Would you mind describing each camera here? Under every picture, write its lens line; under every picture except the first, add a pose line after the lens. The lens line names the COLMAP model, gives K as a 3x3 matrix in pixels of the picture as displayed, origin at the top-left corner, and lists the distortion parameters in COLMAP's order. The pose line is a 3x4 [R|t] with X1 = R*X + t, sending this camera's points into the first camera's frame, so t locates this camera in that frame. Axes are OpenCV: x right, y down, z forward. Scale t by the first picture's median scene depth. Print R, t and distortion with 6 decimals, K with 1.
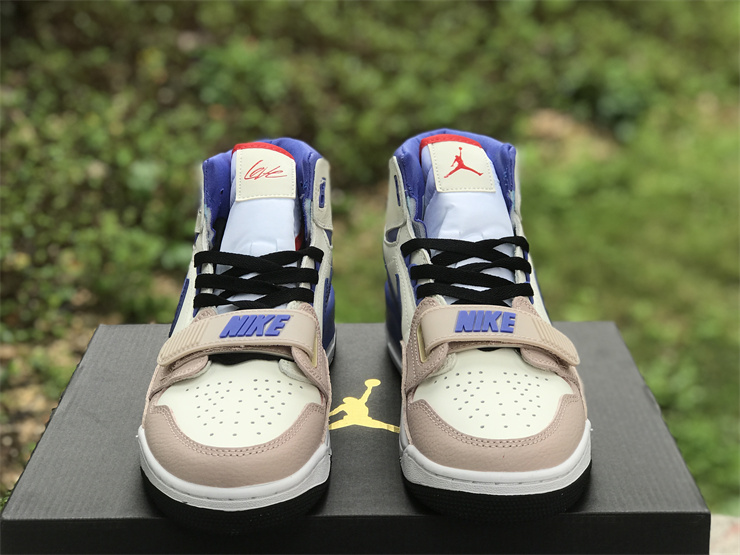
lens RADIAL K [[1219.4, 0, 371.7], [0, 1219.4, 261.6], [0, 0, 1]] dist [-0.035164, 0.490829]
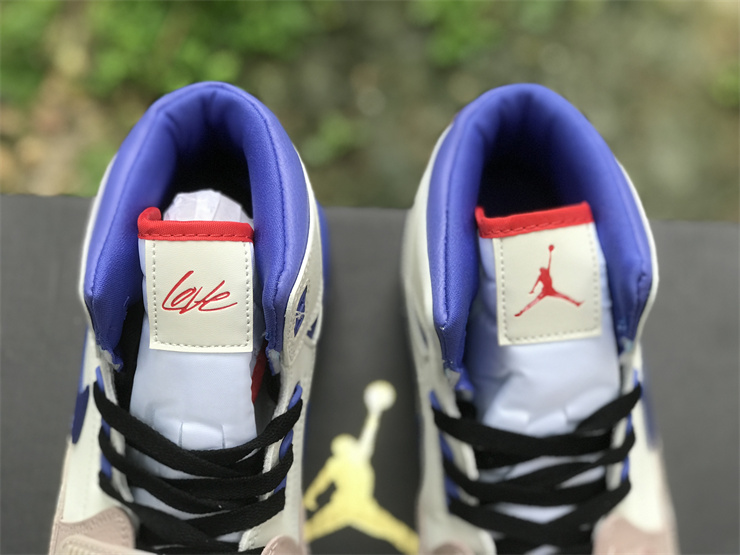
lens RADIAL K [[1219.4, 0, 371.7], [0, 1219.4, 261.6], [0, 0, 1]] dist [-0.035164, 0.490829]
pose [[0.998851, 0.047497, 0.006461, -0.012274], [-0.037054, 0.679579, 0.732666, -0.518113], [0.030408, -0.732063, 0.680558, 0.654779]]
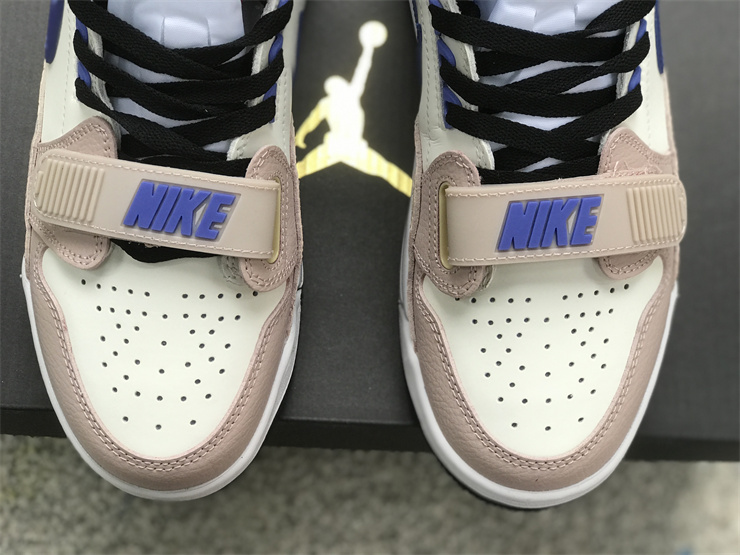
lens RADIAL K [[1219.4, 0, 371.7], [0, 1219.4, 261.6], [0, 0, 1]] dist [-0.035164, 0.490829]
pose [[0.998334, 0.049629, 0.029422, -0.013845], [-0.051900, 0.549762, 0.833708, -0.428839], [0.025201, -0.833846, 0.551422, 0.602950]]
